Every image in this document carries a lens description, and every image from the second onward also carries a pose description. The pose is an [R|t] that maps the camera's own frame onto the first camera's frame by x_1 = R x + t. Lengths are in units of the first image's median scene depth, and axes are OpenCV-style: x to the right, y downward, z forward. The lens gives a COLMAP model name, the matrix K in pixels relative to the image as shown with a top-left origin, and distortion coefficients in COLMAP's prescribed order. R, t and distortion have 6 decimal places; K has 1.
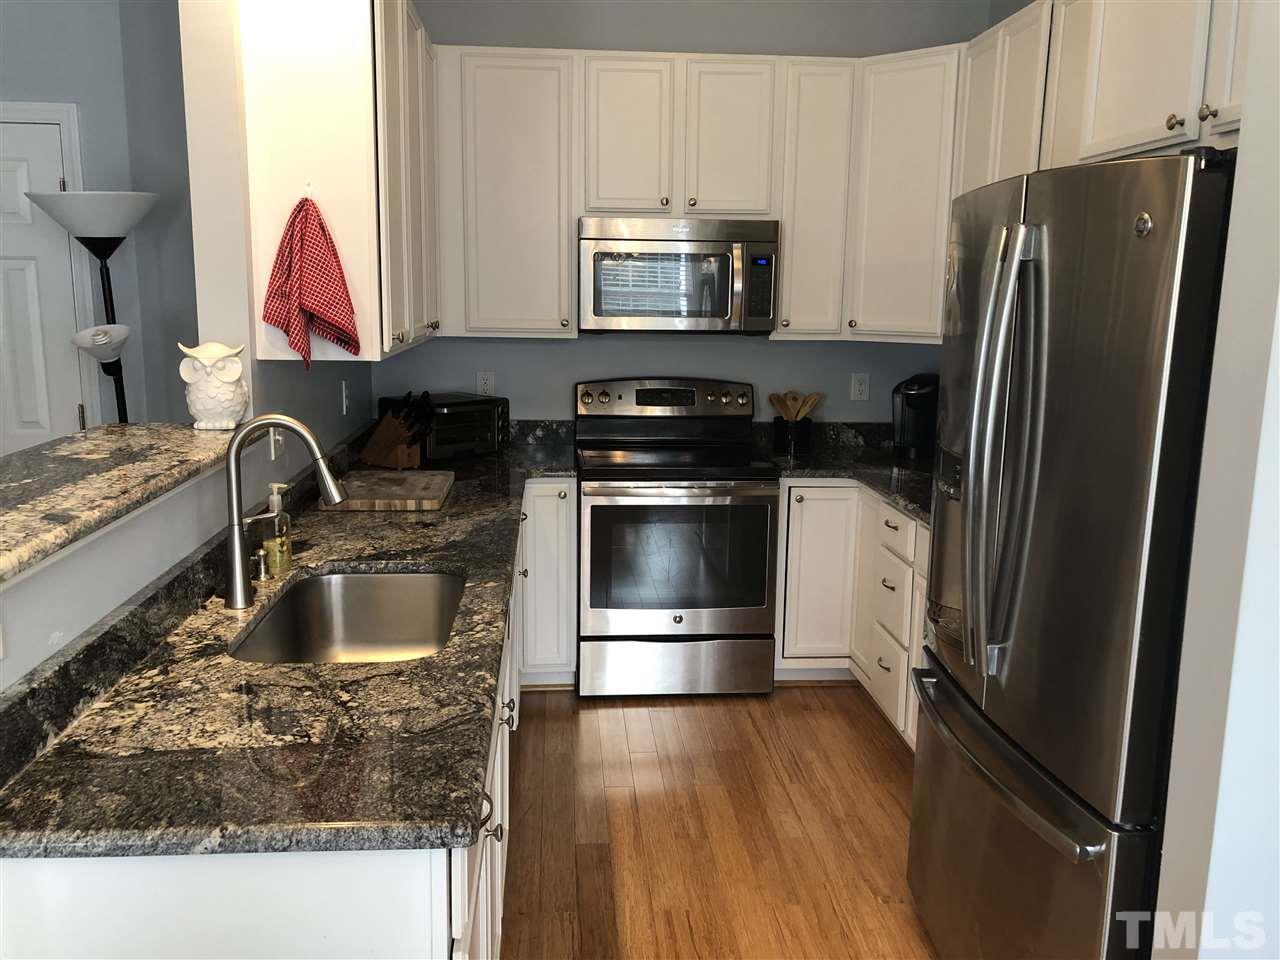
lens RADIAL K [[1048.7, 0, 632.2], [0, 1048.7, 471.5], [0, 0, 1]] dist [0.033065, -0.034682]
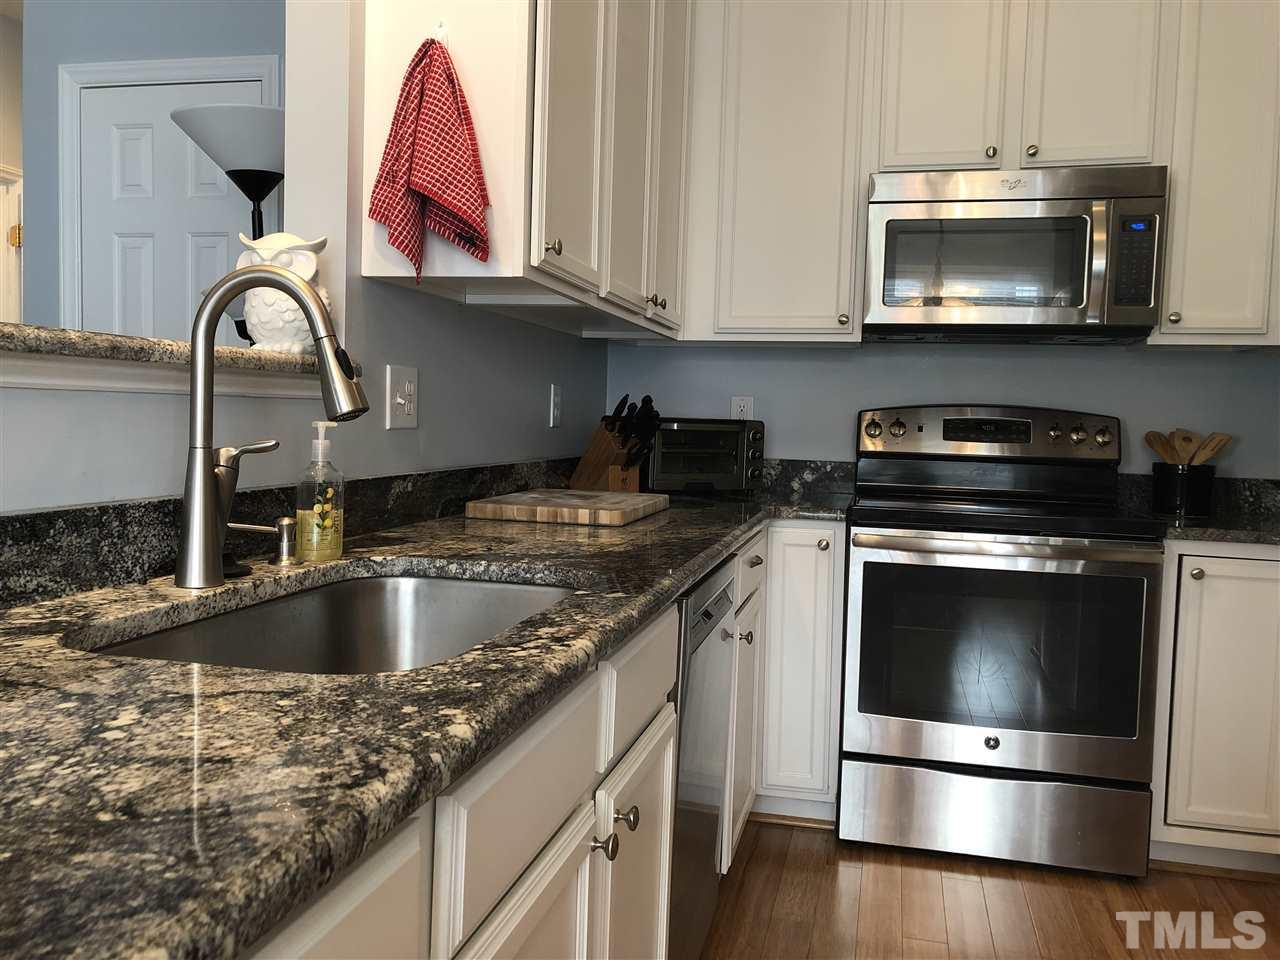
lens RADIAL K [[1048.7, 0, 627.7], [0, 1048.7, 472.4], [0, 0, 1]] dist [0.033065, -0.034682]
pose [[0.949367, 0.032169, -0.312516, 0.028398], [-0.070860, 0.991037, -0.113248, 0.064652], [0.306072, 0.129659, 0.943138, 0.279529]]
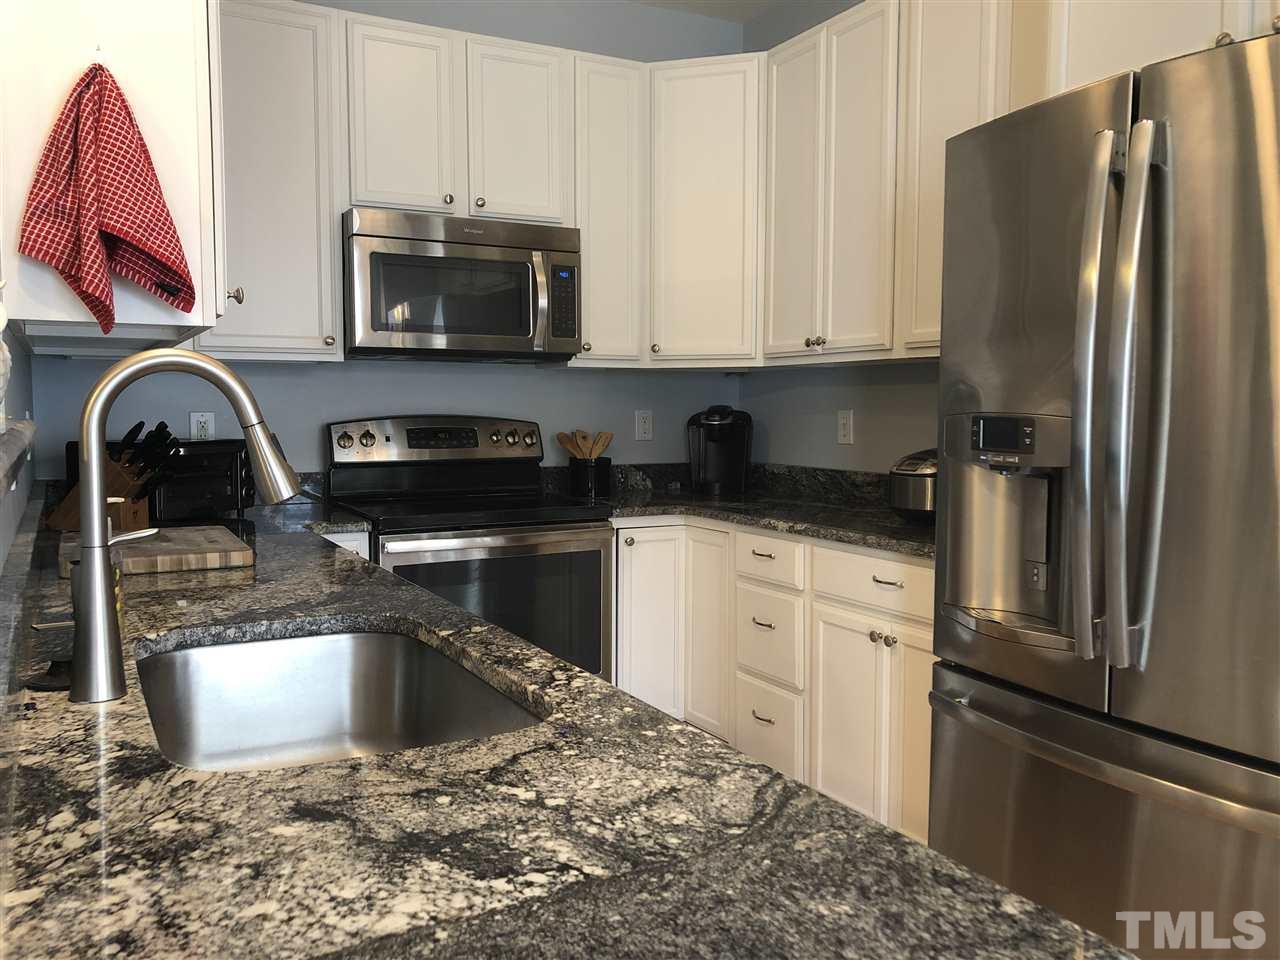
lens RADIAL K [[1048.7, 0, 635.0], [0, 1048.7, 476.2], [0, 0, 1]] dist [0.033065, -0.034682]
pose [[0.913876, -0.040913, 0.403927, -0.189546], [0.081037, 0.993271, -0.082737, 0.045740], [-0.397824, 0.108344, 0.911042, 0.210078]]
